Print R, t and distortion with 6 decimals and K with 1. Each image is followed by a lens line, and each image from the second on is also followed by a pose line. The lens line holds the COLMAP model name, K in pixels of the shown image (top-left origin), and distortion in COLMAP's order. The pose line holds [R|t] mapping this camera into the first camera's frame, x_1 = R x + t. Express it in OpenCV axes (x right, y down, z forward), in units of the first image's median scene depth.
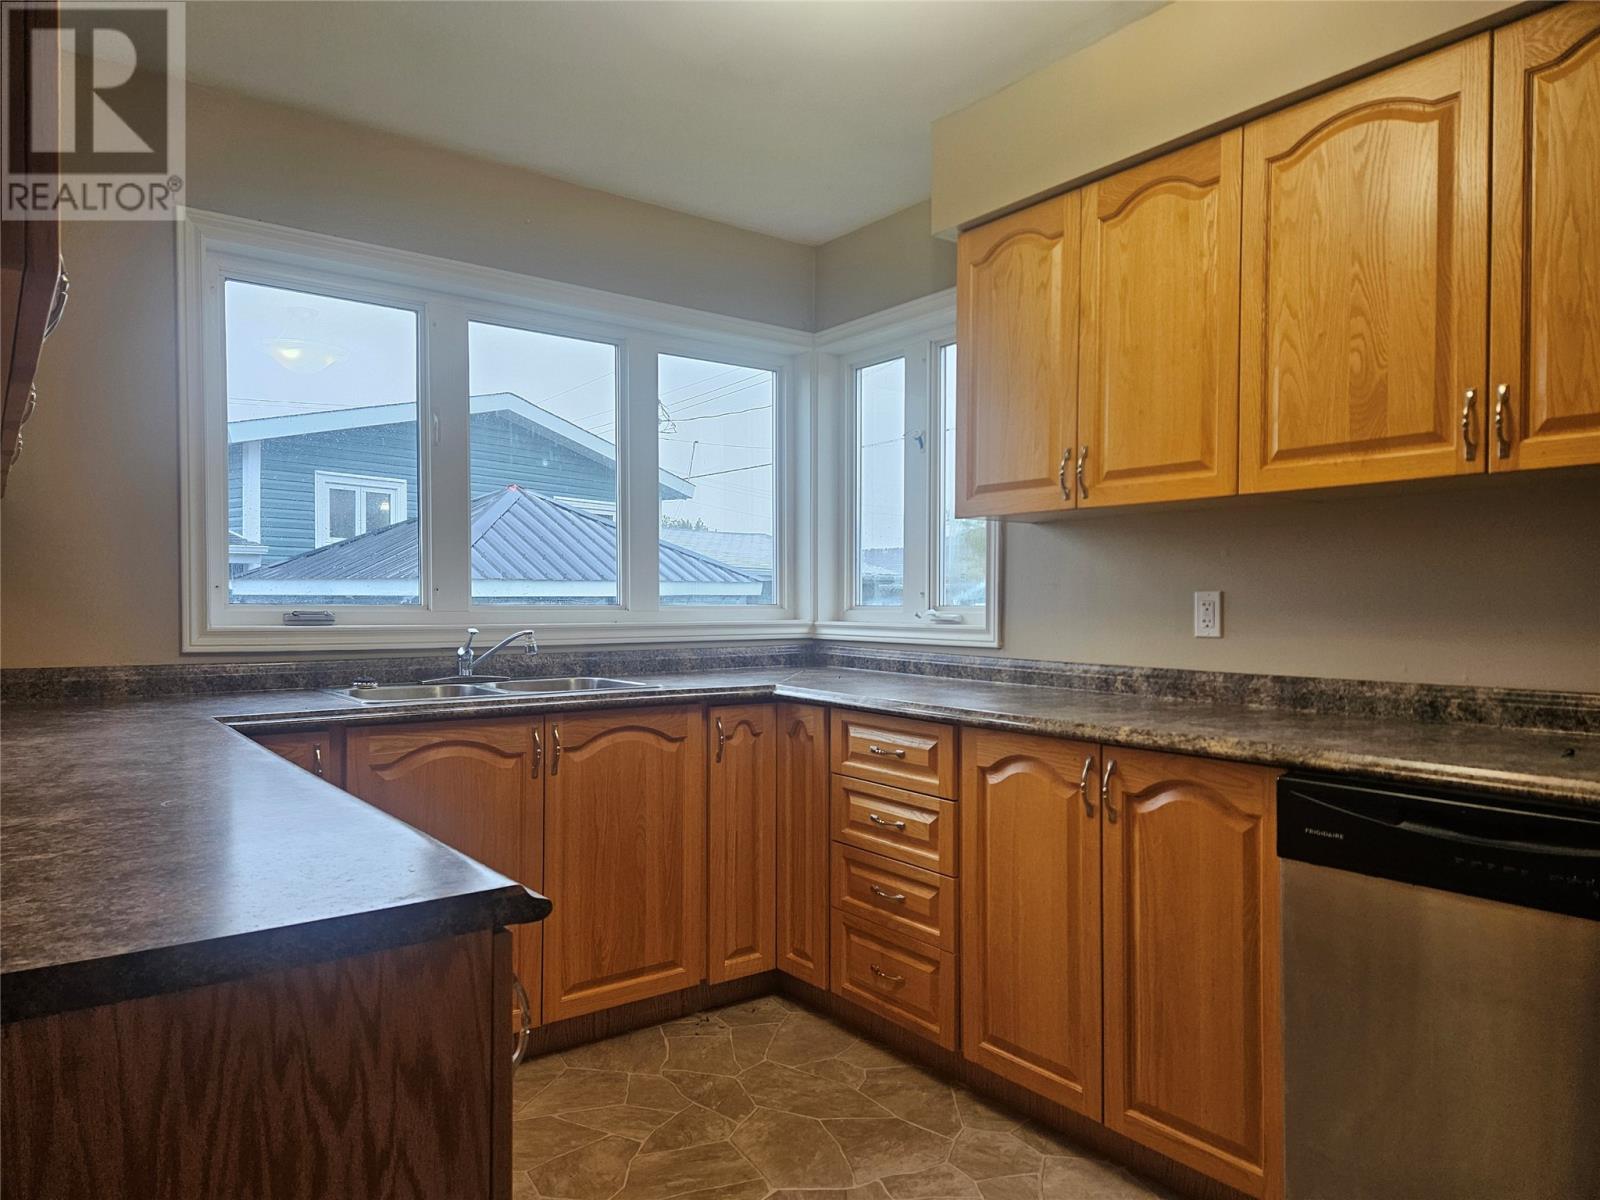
lens RADIAL K [[1054.4, 0, 793.0], [0, 1054.4, 614.6], [0, 0, 1]] dist [0.080645, -0.067097]
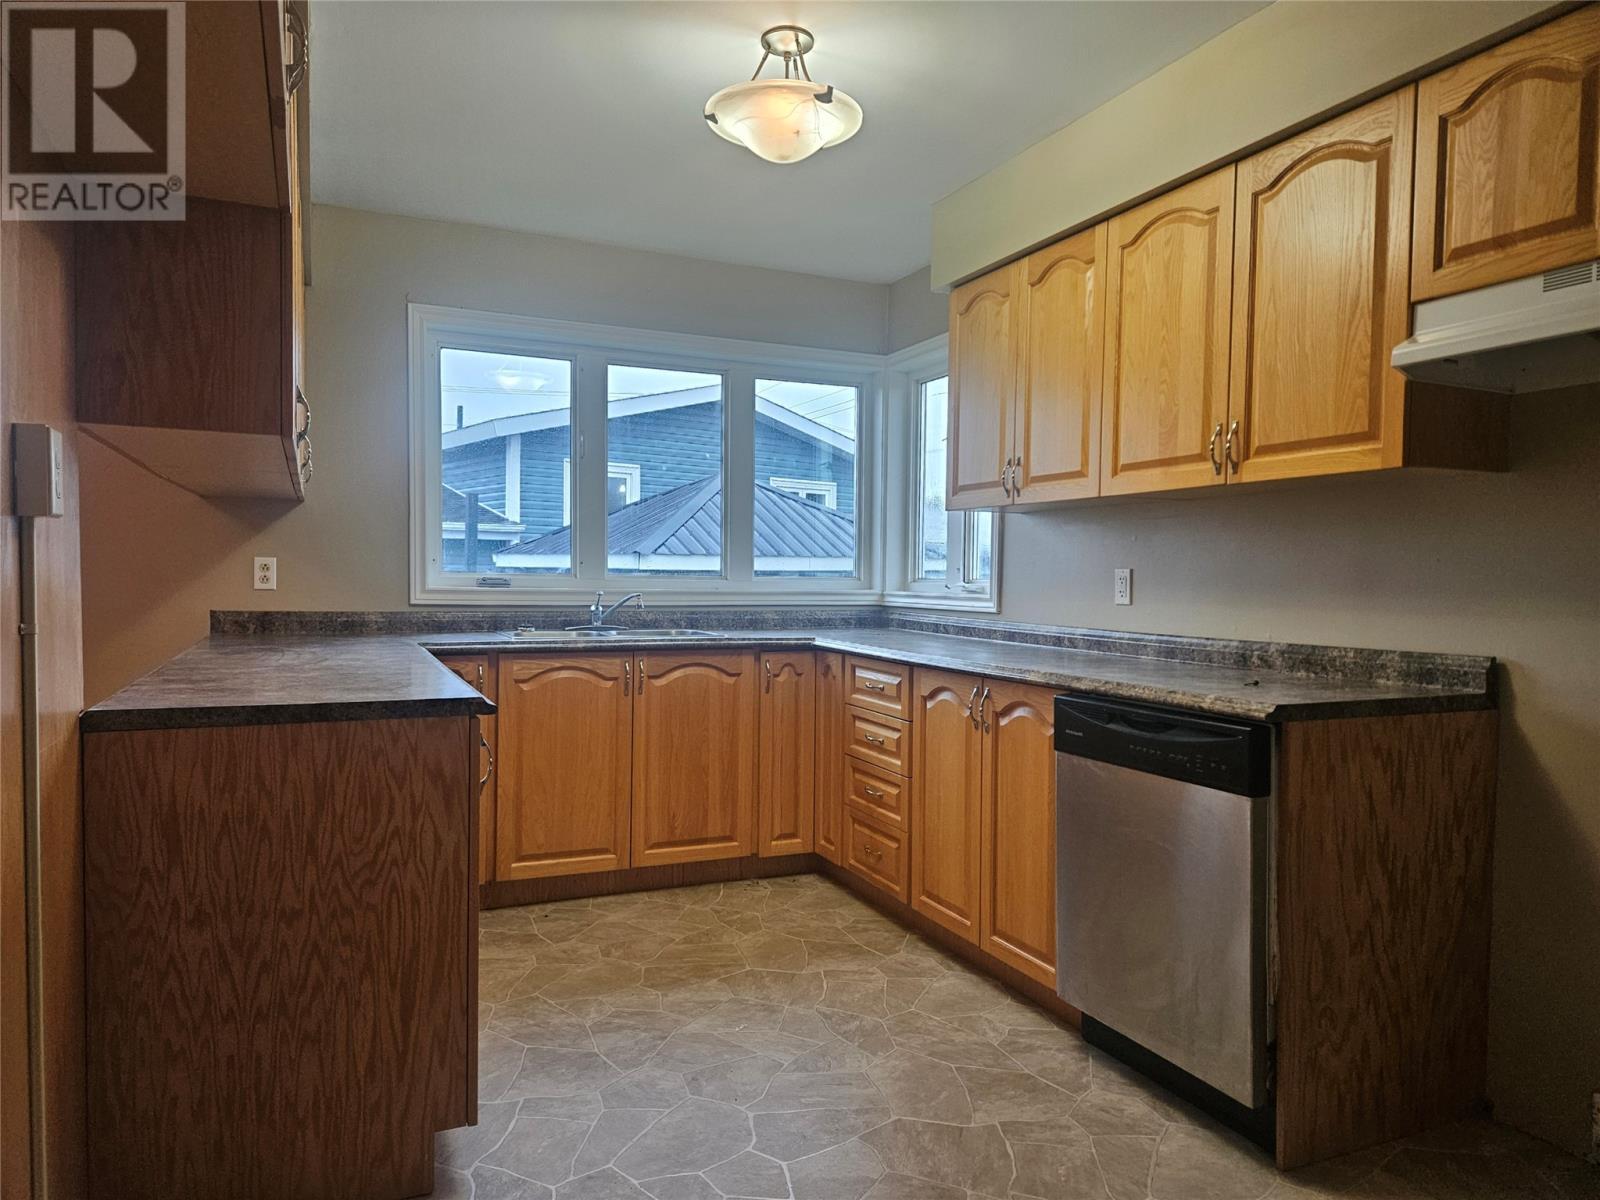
lens RADIAL K [[1069.4, 0, 793.0], [0, 1069.4, 605.4], [0, 0, 1]] dist [0.087780, -0.069938]
pose [[0.973511, 0.016361, -0.228054, 0.281084], [-0.013152, 0.999792, 0.015584, 0.006831], [0.228262, -0.012172, 0.973524, -0.327423]]
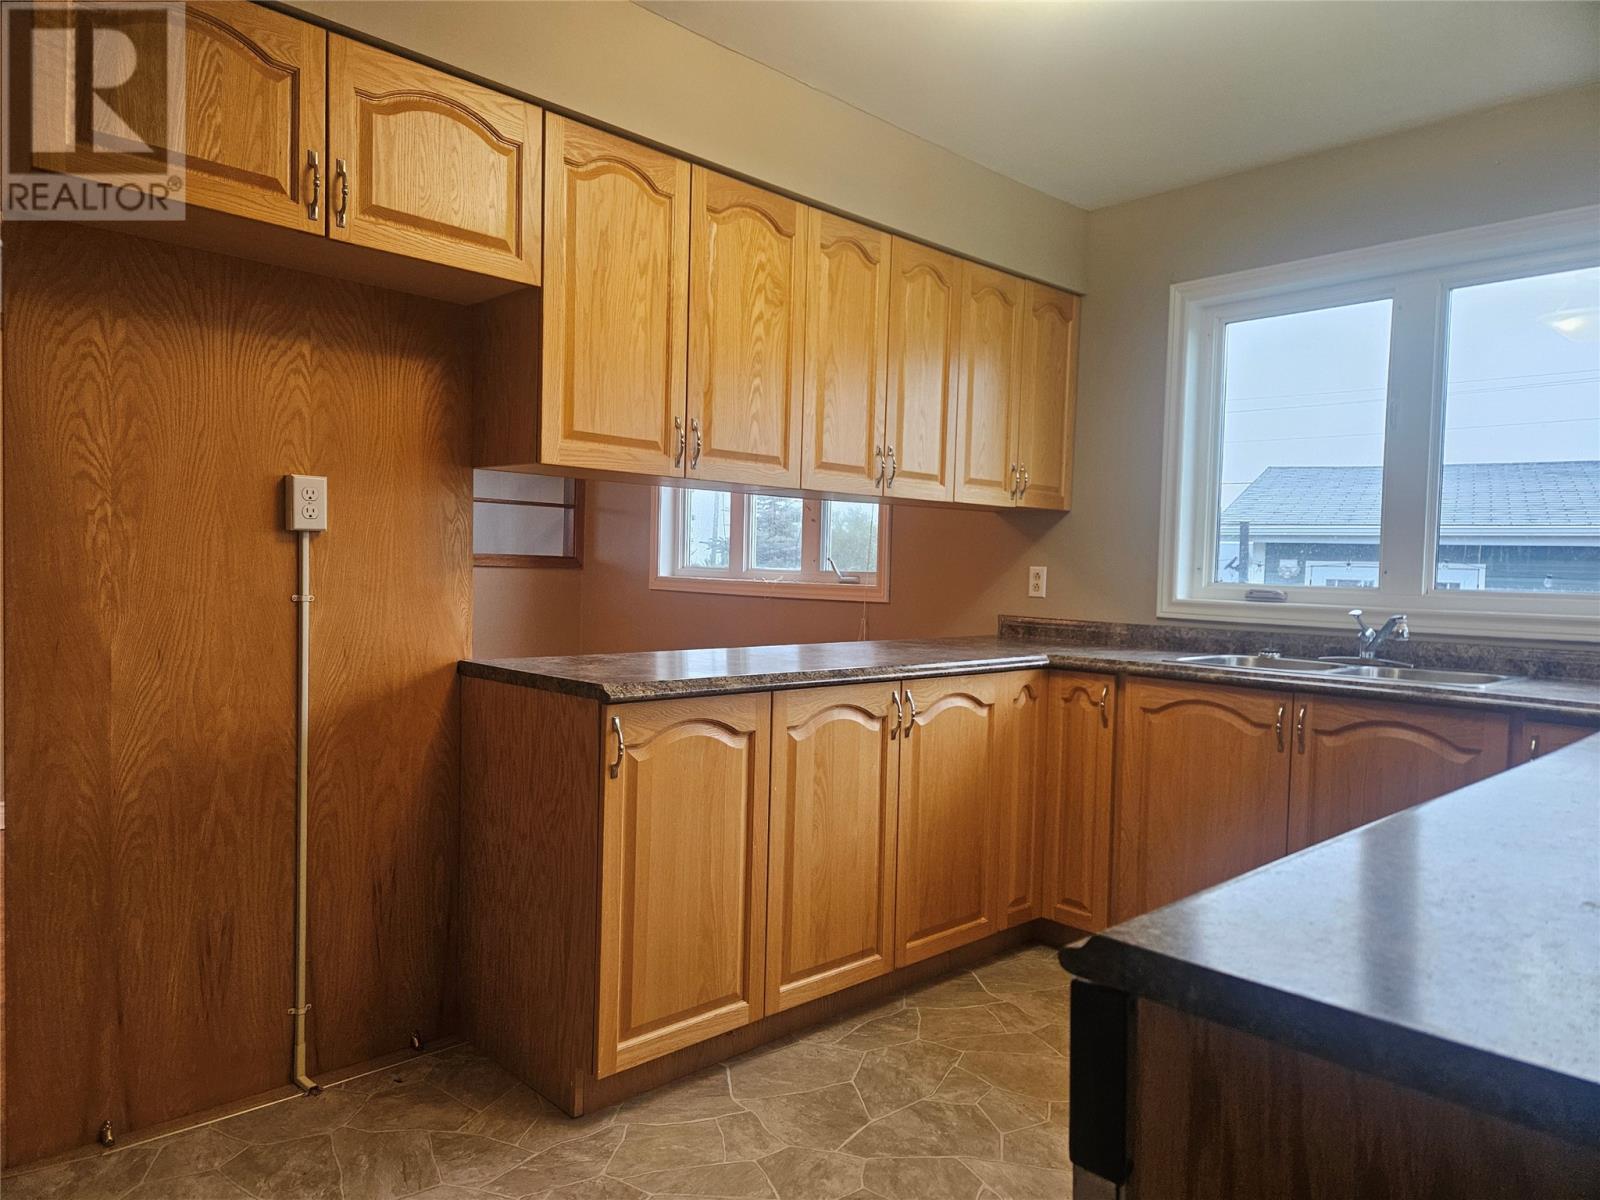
lens RADIAL K [[1069.4, 0, 793.0], [0, 1069.4, 605.4], [0, 0, 1]] dist [0.087780, -0.069938]
pose [[0.124462, 0.035961, -0.991573, 0.698275], [-0.037522, 0.998799, 0.031513, -0.004626], [0.991515, 0.033284, 0.125662, 0.358837]]
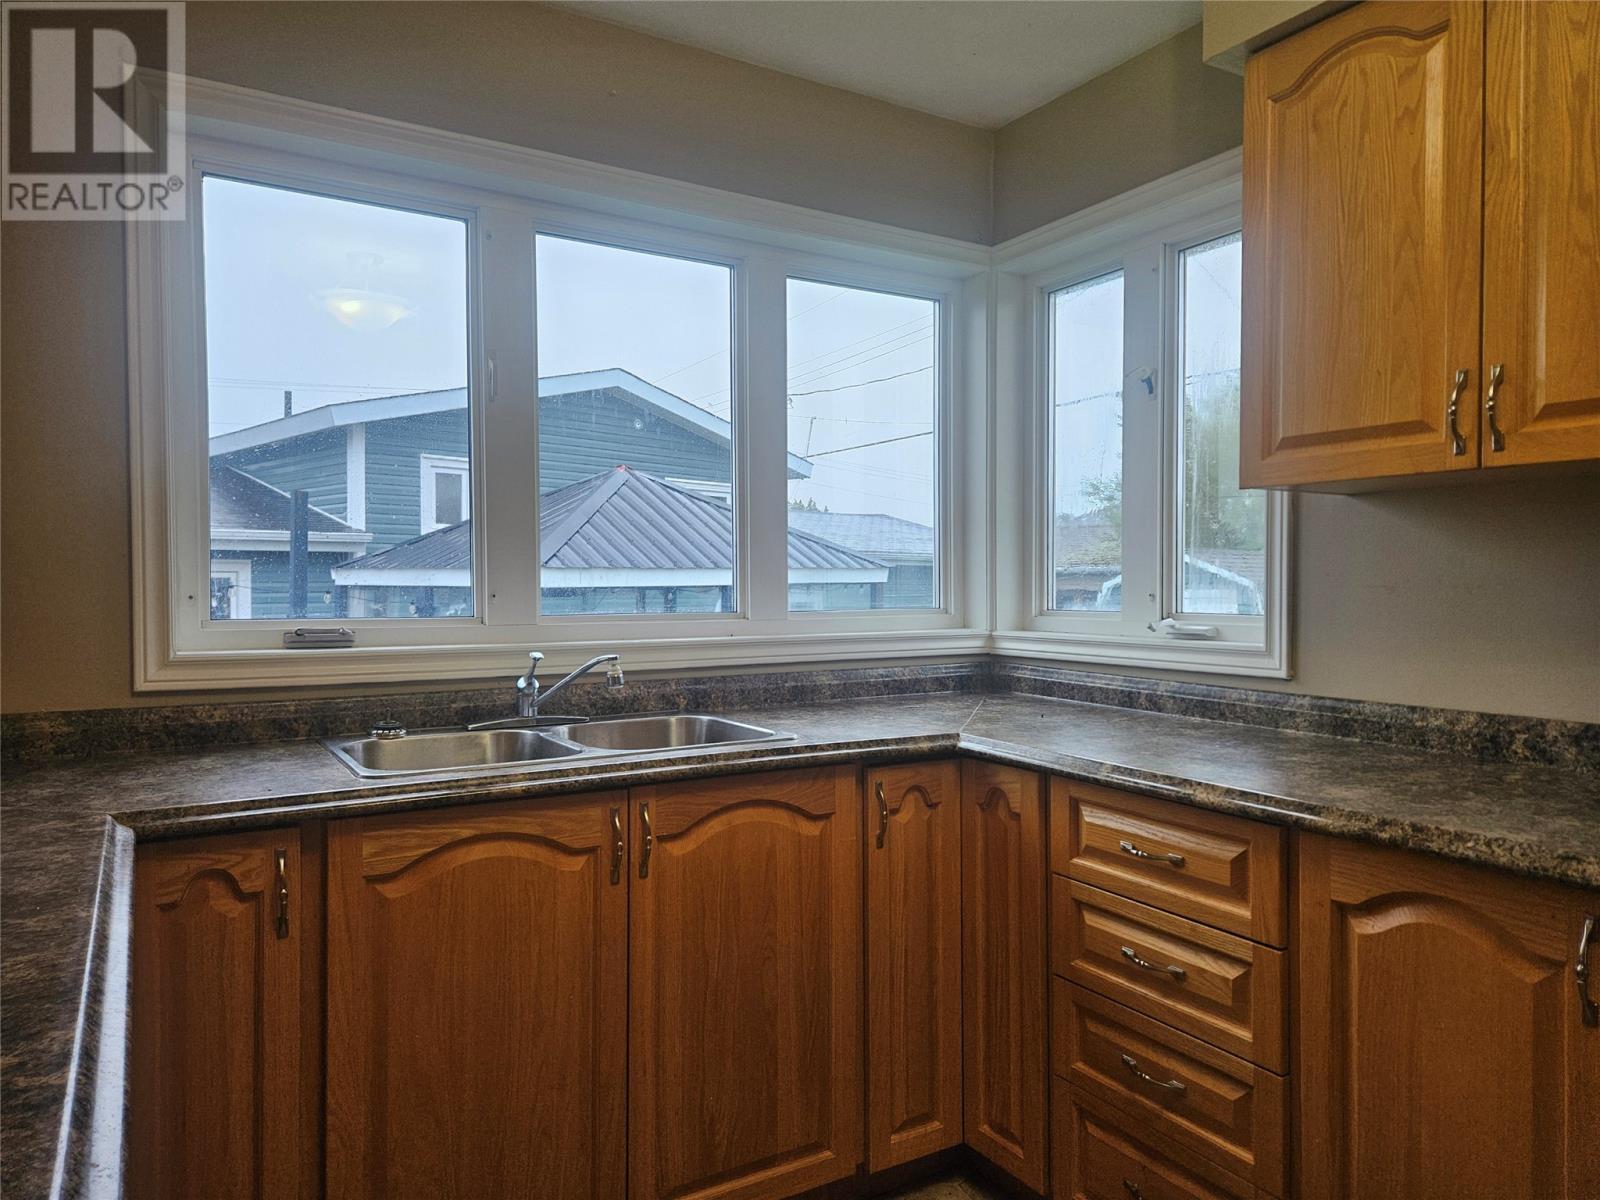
lens RADIAL K [[1082.1, 0, 803.9], [0, 1082.1, 600.8], [0, 0, 1]] dist [0.079525, -0.074506]
pose [[0.995240, -0.002803, -0.097416, -0.052637], [0.003069, 0.999992, 0.002575, -0.024454], [0.097408, -0.002862, 0.995240, 0.303134]]
